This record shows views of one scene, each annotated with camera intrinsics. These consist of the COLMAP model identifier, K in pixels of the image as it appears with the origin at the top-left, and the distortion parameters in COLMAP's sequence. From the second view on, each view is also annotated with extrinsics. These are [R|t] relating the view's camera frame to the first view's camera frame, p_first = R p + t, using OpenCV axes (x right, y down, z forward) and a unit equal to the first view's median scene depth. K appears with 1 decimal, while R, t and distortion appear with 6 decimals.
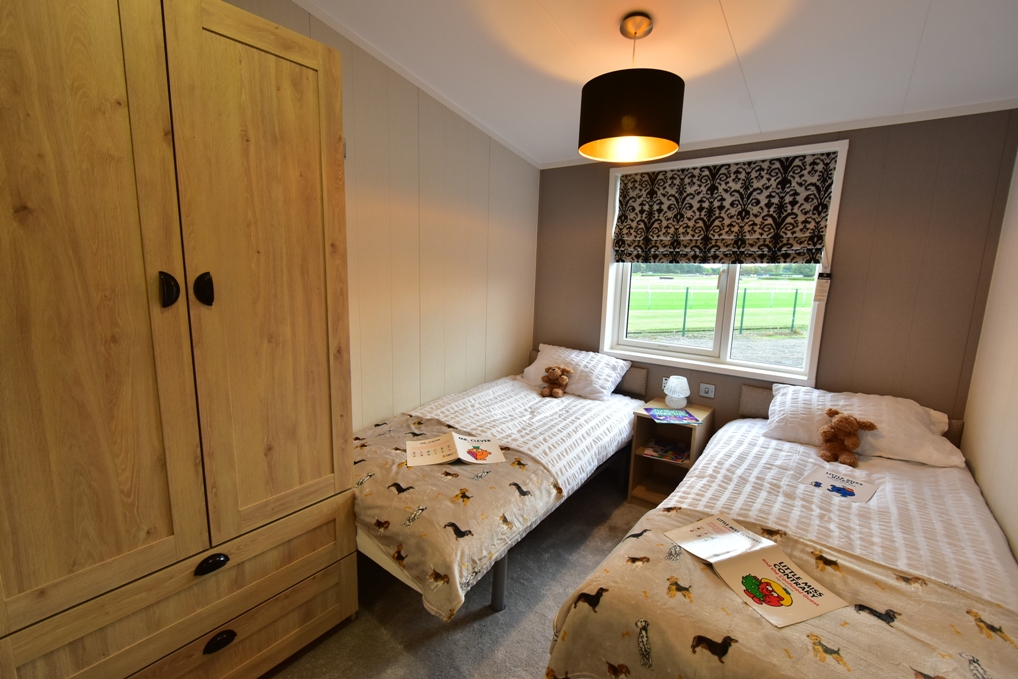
lens RADIAL K [[446.1, 0, 508.0], [0, 446.1, 338.5], [0, 0, 1]] dist [0.000424, -0.002922]
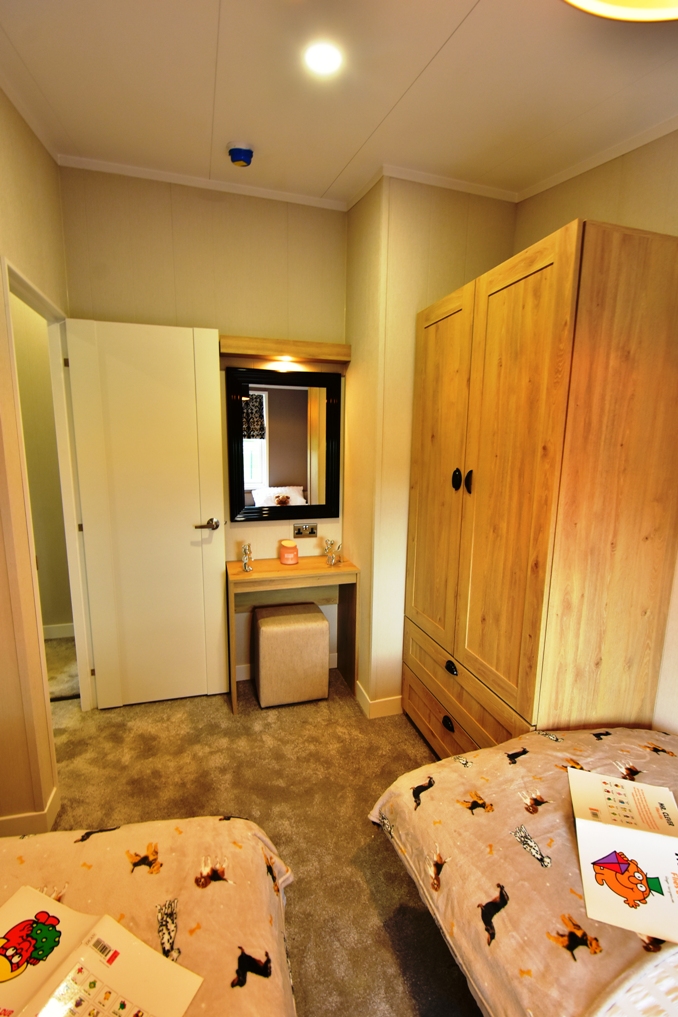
lens RADIAL K [[445.7, 0, 336.4], [0, 445.7, 513.2], [0, 0, 1]] dist [0.000424, -0.002922]
pose [[-0.592735, 0.095877, -0.799671, 0.633651], [-0.156960, 0.960100, 0.231454, -0.242038], [0.789955, 0.262707, -0.554036, 1.291009]]
